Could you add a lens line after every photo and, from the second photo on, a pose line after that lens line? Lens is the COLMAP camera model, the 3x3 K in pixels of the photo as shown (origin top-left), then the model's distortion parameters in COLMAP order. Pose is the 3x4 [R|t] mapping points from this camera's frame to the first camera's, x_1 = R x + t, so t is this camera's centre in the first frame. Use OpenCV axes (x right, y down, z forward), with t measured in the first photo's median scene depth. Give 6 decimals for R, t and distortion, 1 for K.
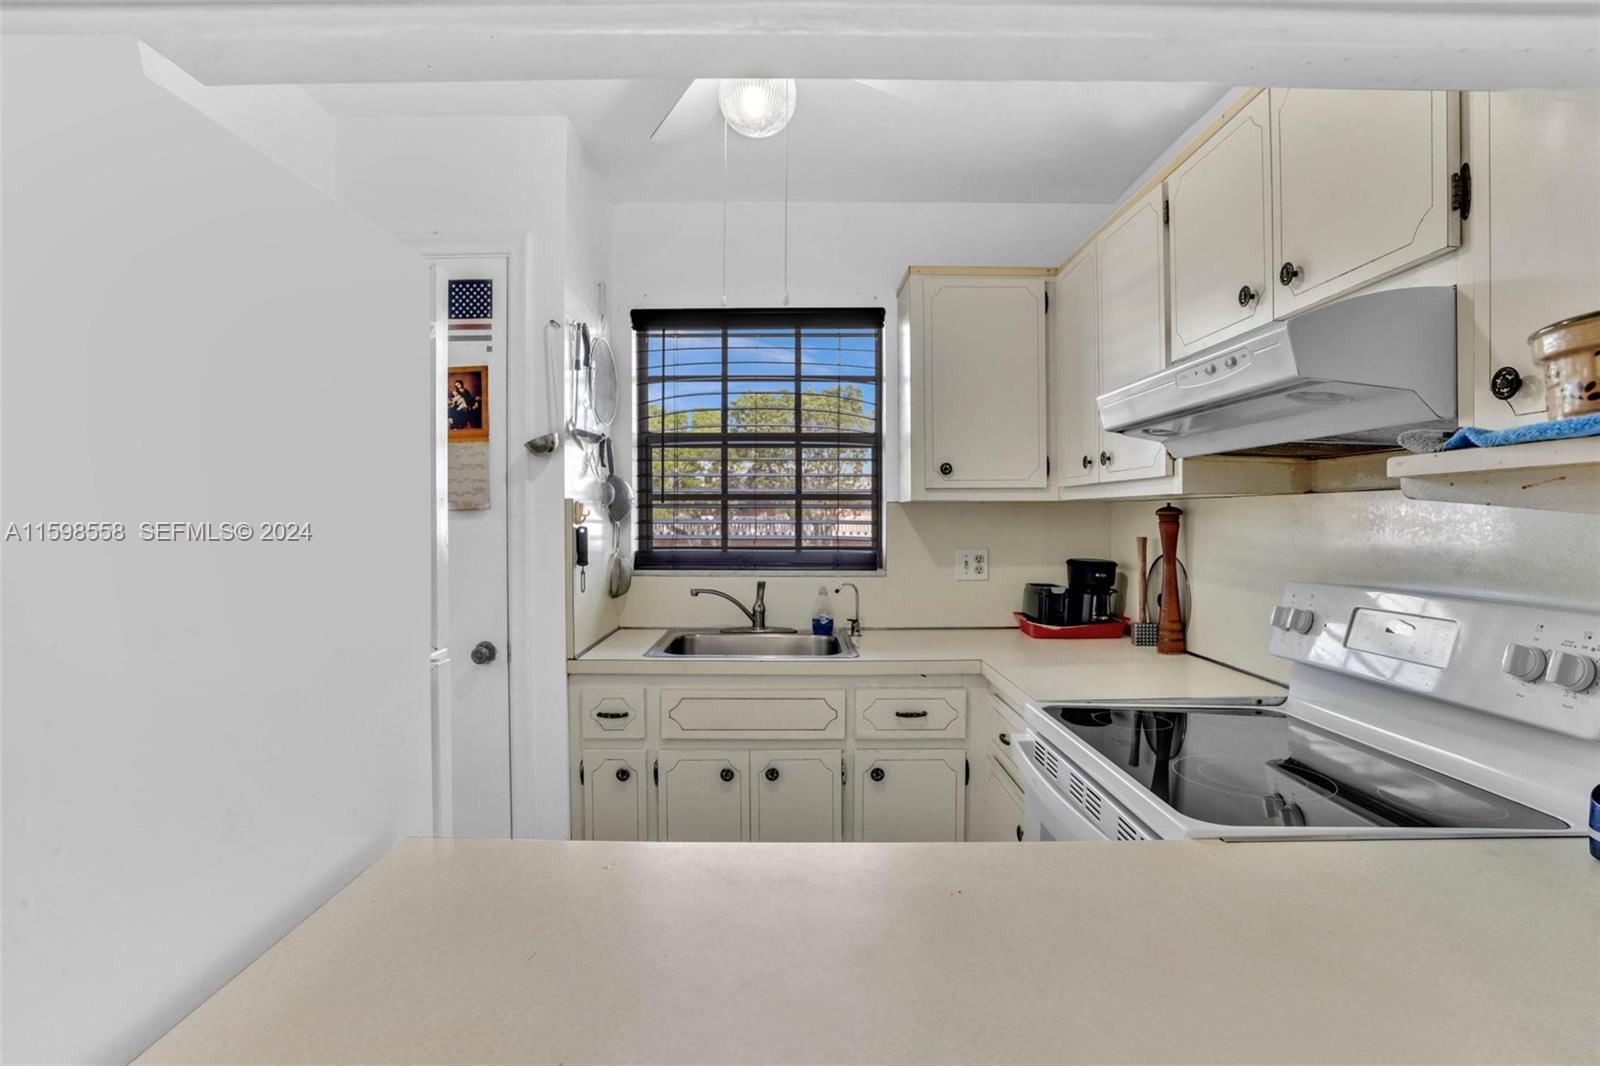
lens RADIAL K [[827.6, 0, 800.9], [0, 827.6, 520.8], [0, 0, 1]] dist [0.000436, 0.032977]
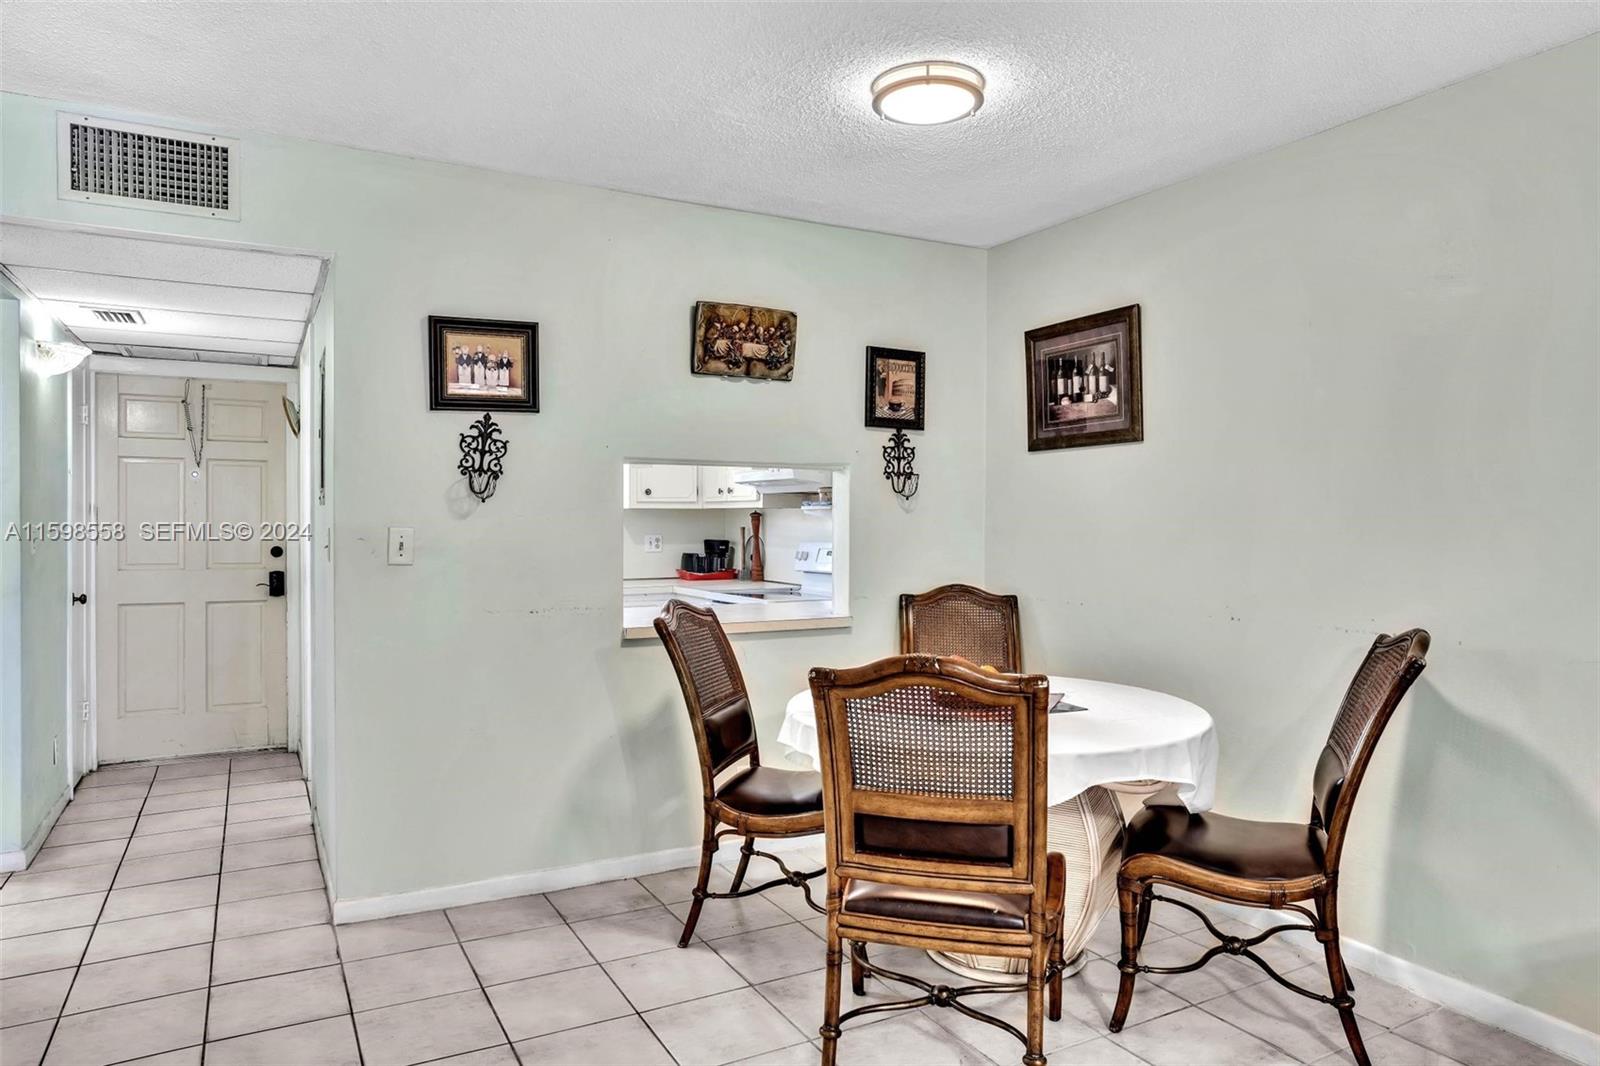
lens RADIAL K [[996.9, 0, 801.3], [0, 996.9, 527.3], [0, 0, 1]] dist [-0.048981, 0.039462]
pose [[0.879410, 0.001257, 0.476063, -0.564856], [-0.002899, 0.999992, 0.002716, 0.011268], [-0.476056, -0.003768, 0.879407, -1.103520]]
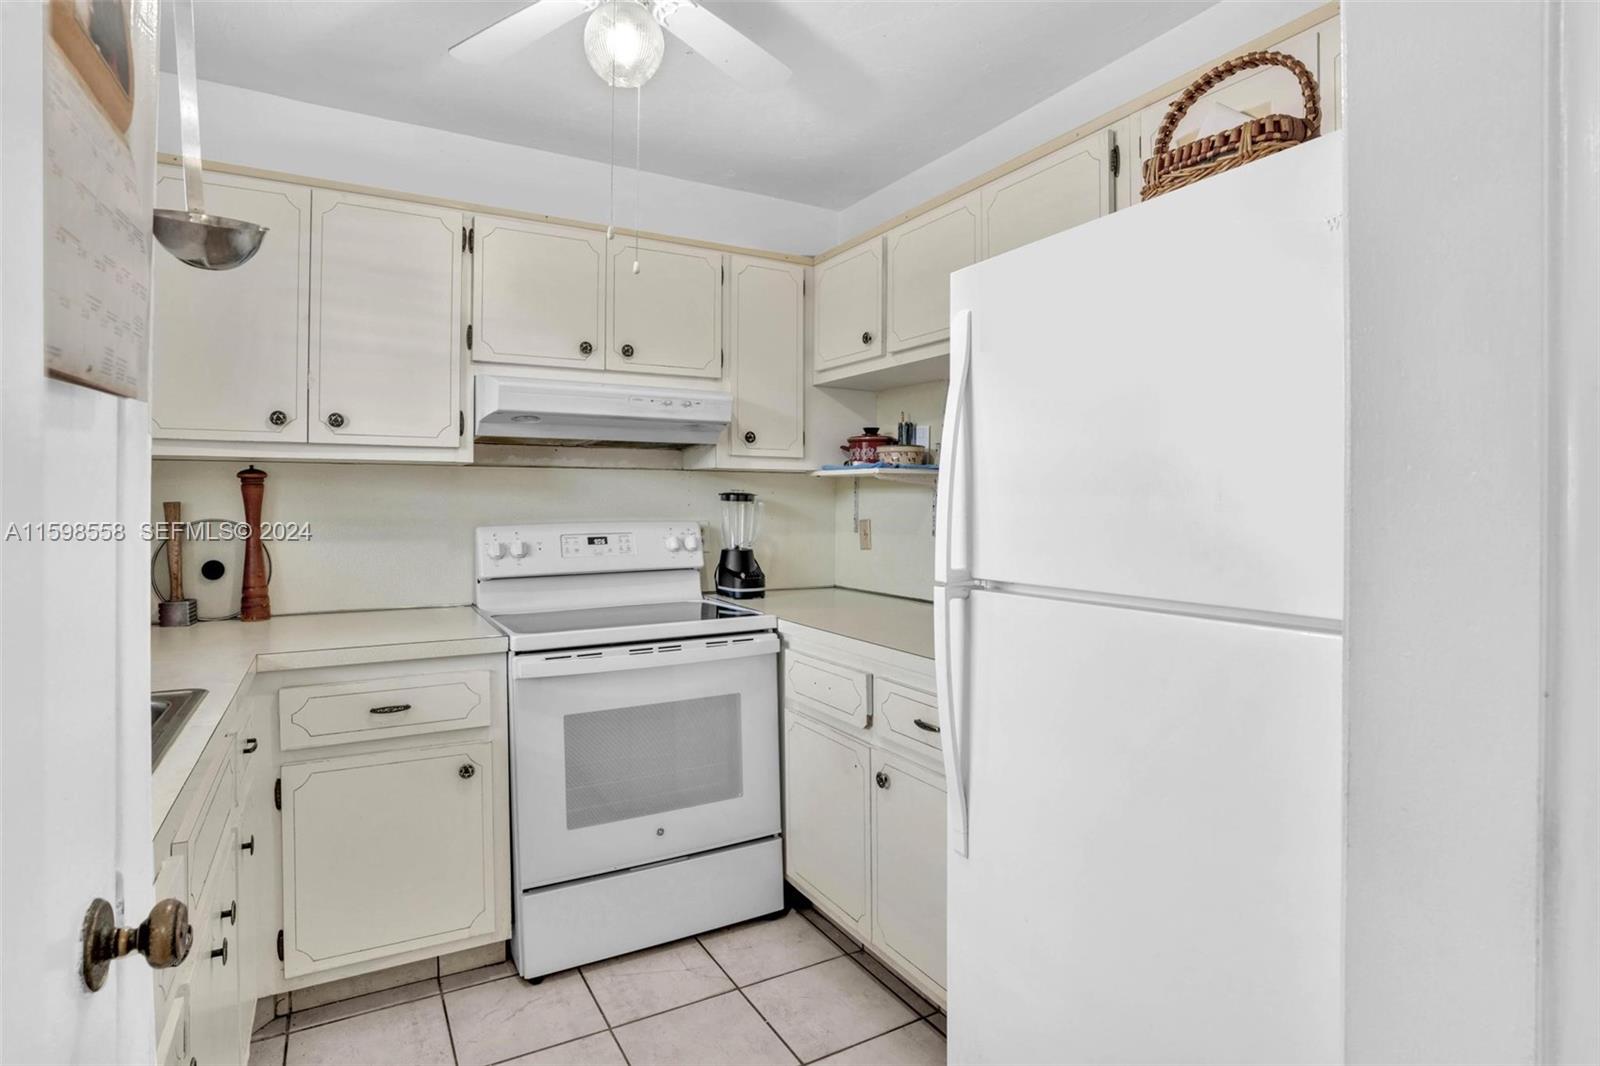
lens RADIAL K [[823.0, 0, 798.8], [0, 823.0, 491.9], [0, 0, 1]] dist [-0.056079, 0.022093]
pose [[-0.493938, 0.007813, 0.869462, -0.583264], [0.002883, 0.999969, -0.007348, 0.015448], [-0.869492, -0.001123, -0.493945, 0.767742]]
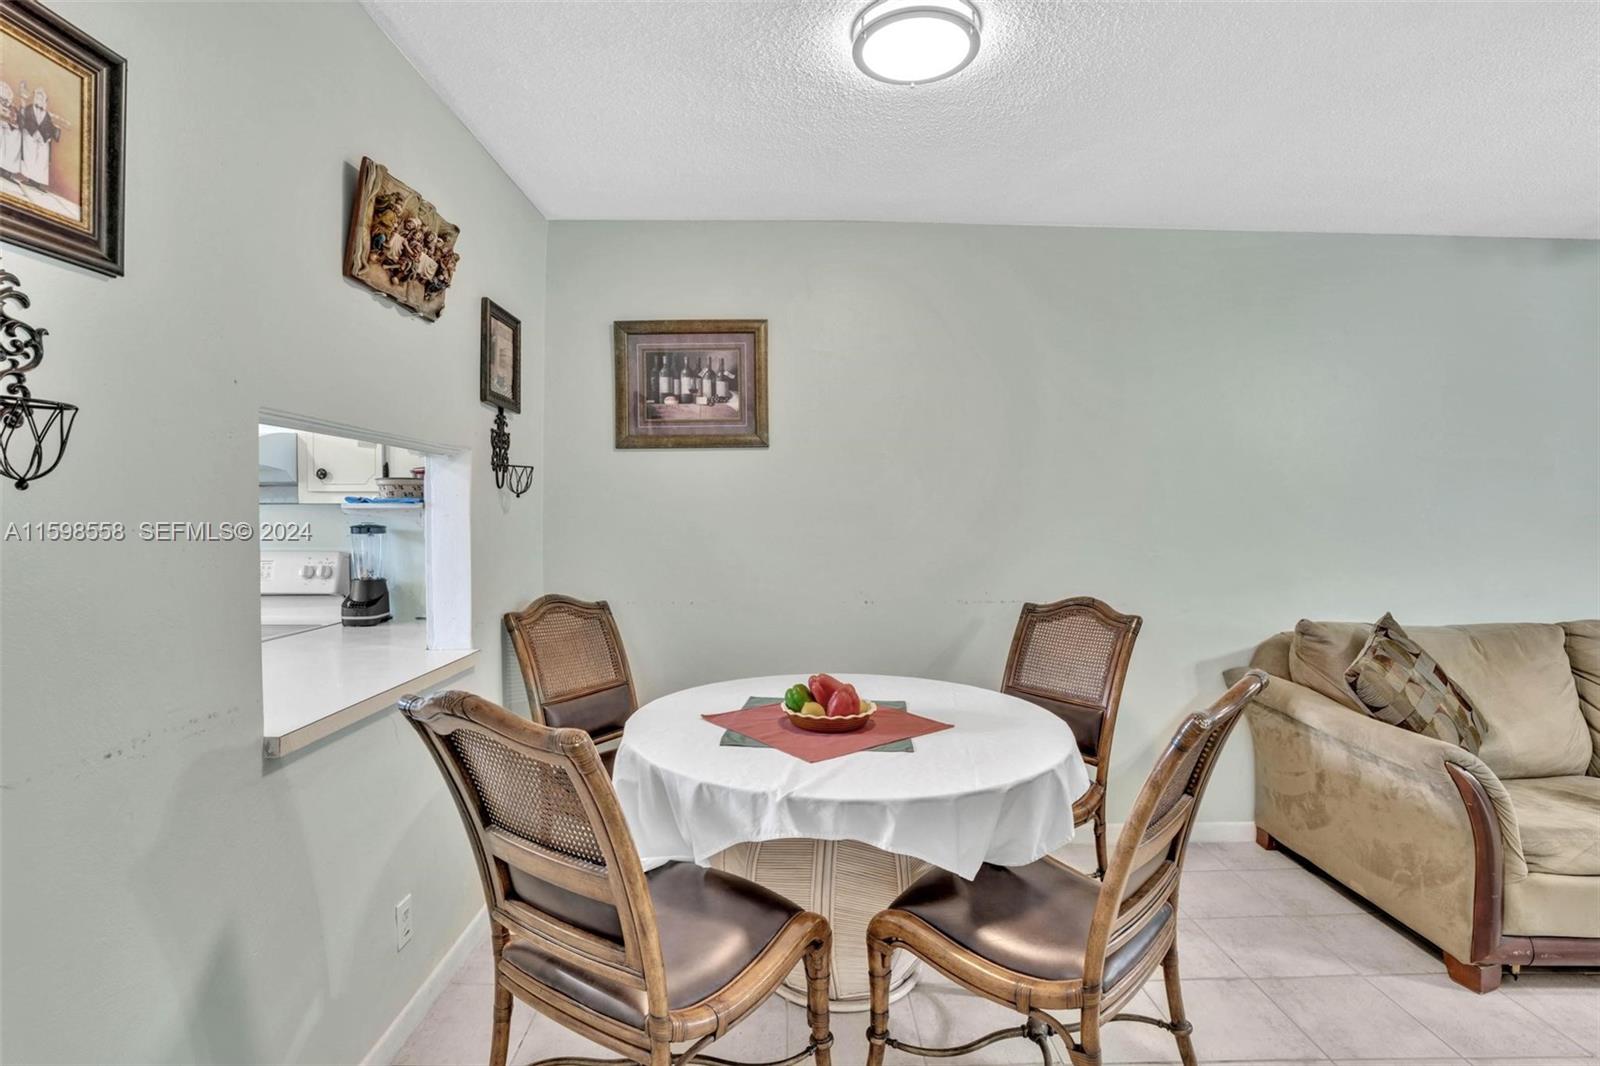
lens RADIAL K [[772.8, 0, 796.8], [0, 772.8, 535.8], [0, 0, 1]] dist [-0.065030, 0.023372]
pose [[-0.005328, -0.024946, 0.999675, -0.650504], [0.004296, 0.999679, 0.024969, -0.000562], [-0.999977, 0.004428, -0.005219, -0.242763]]
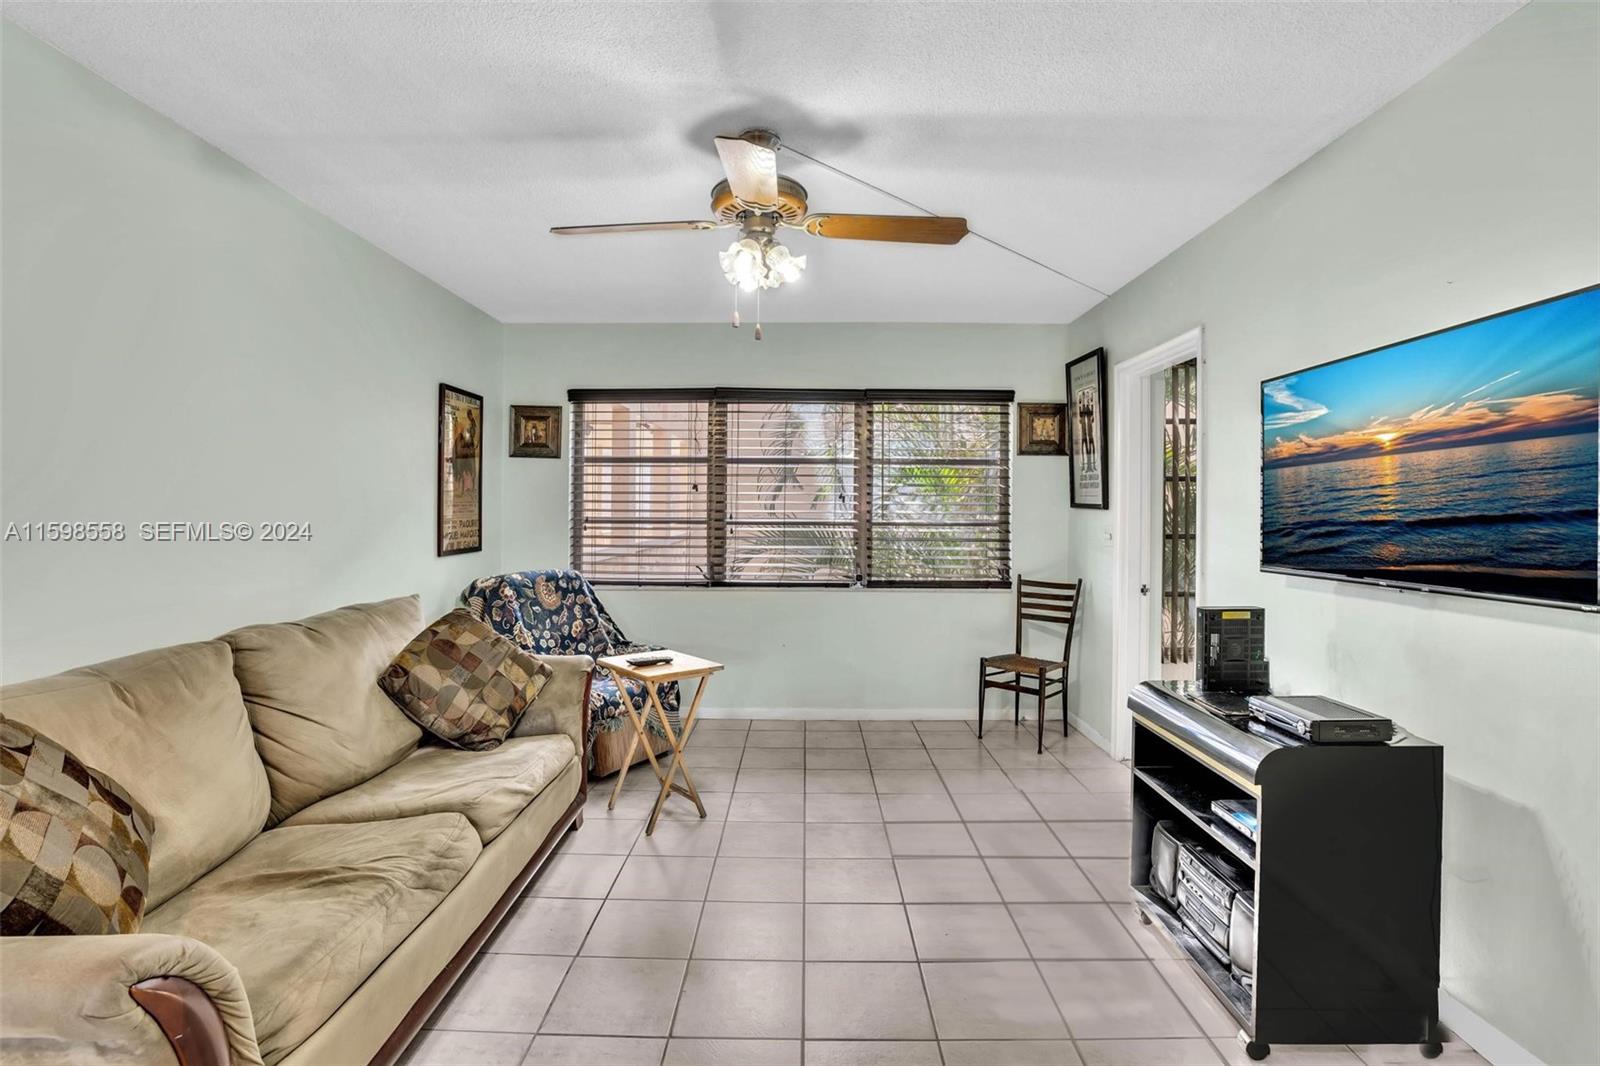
lens RADIAL K [[761.3, 0, 797.6], [0, 761.3, 508.6], [0, 0, 1]] dist [-0.061936, 0.023915]
pose [[-0.999815, -0.003945, 0.018843, -0.267777], [-0.003797, 0.999962, 0.007870, 0.007510], [-0.018874, 0.007797, -0.999791, -0.530354]]
